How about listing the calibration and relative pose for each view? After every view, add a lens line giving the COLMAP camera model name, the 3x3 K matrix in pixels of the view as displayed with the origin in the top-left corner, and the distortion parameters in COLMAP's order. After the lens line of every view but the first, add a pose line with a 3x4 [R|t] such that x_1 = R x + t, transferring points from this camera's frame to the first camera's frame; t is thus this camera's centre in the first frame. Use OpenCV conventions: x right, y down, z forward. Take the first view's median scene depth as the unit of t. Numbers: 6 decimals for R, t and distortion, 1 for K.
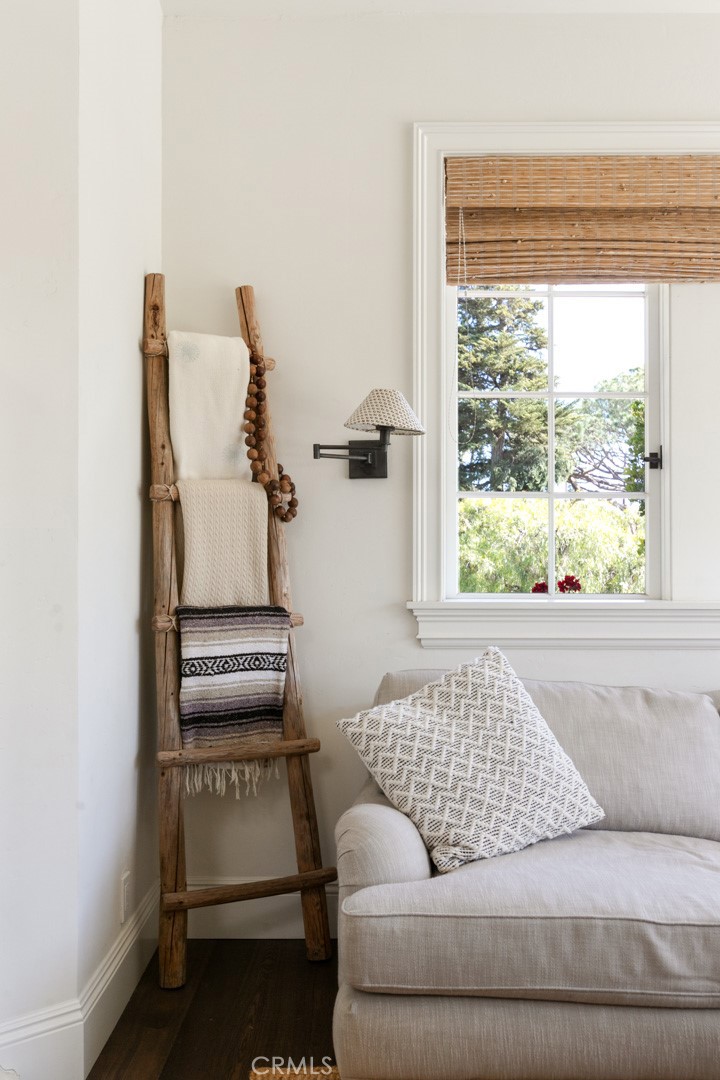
lens RADIAL K [[1078.6, 0, 377.9], [0, 1078.6, 545.0], [0, 0, 1]] dist [-0.002520, 0.000000]
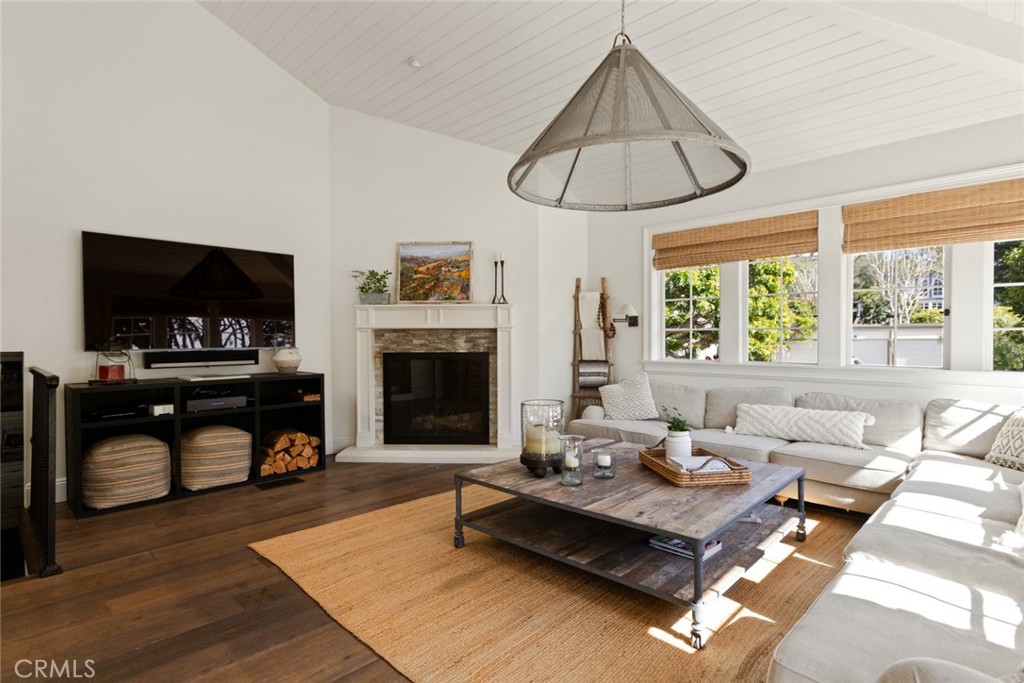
lens RADIAL K [[521.4, 0, 496.3], [0, 521.4, 334.4], [0, 0, 1]] dist [0.005108, 0.001338]
pose [[0.707839, -0.010322, -0.706298, 0.968609], [0.008956, 0.999944, -0.005637, -0.030686], [0.706317, -0.002335, 0.707892, -0.623734]]
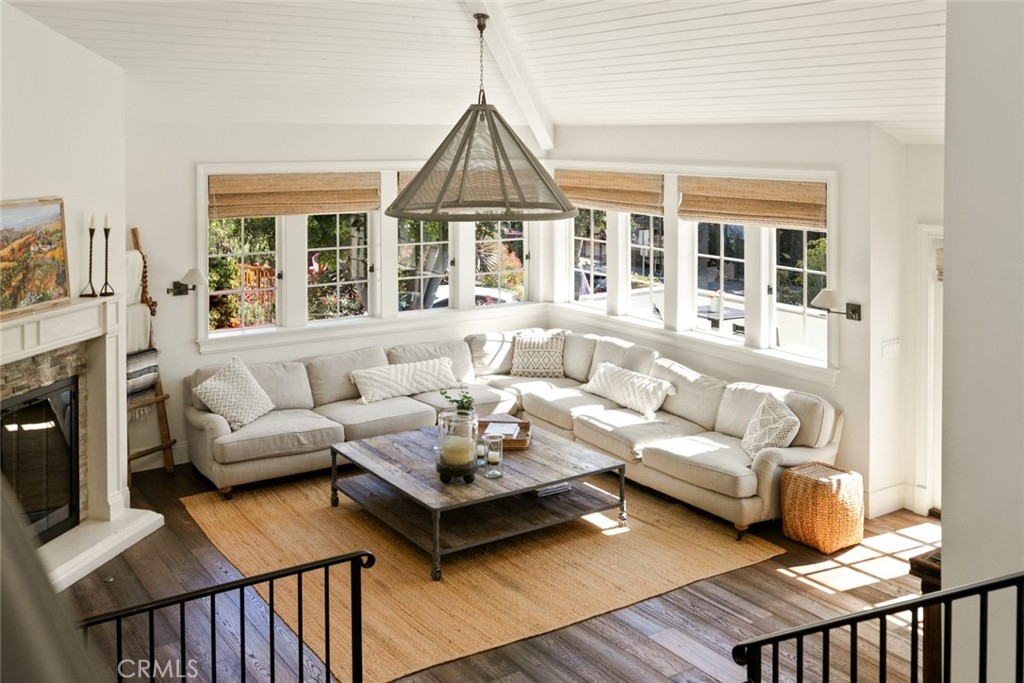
lens RADIAL K [[1022.6, 0, 525.5], [0, 1022.6, 122.8], [0, 0, 1]] dist [-0.002520, 0.000000]
pose [[0.829629, 0.002460, 0.558309, -0.772537], [-0.000408, 0.999993, -0.003800, -0.517066], [-0.558314, 0.002924, 0.829624, -1.728746]]
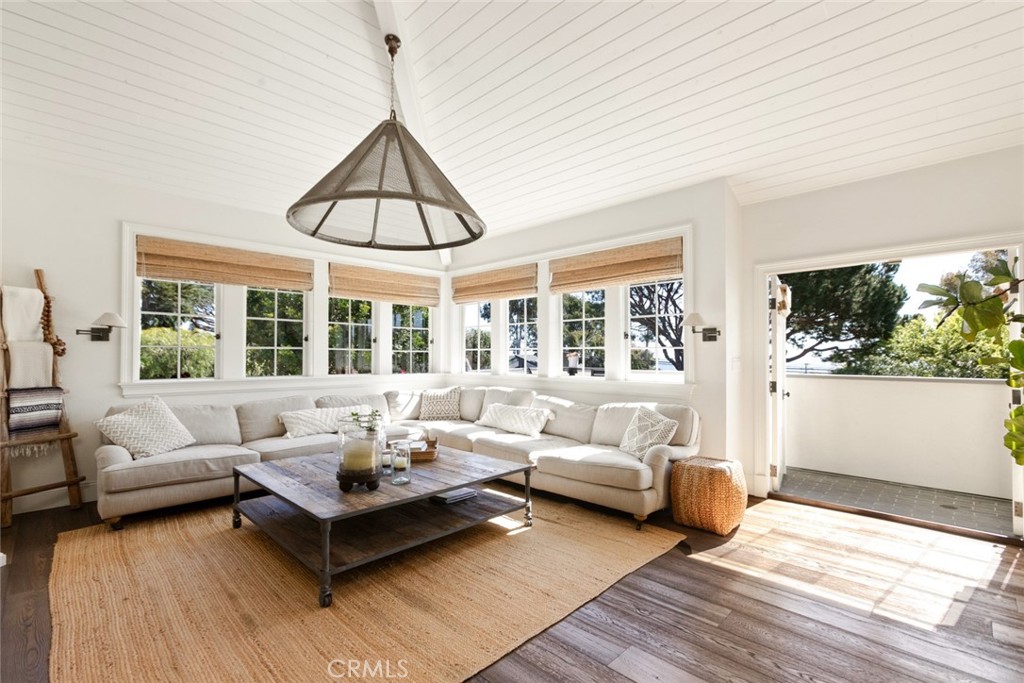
lens RADIAL K [[460.4, 0, 523.9], [0, 460.4, 347.0], [0, 0, 1]] dist [-0.009095, 0.006735]
pose [[0.695285, 0.011228, 0.718647, -0.109800], [-0.002943, 0.999914, -0.012775, -0.035254], [-0.718728, 0.006767, 0.695258, -0.709845]]
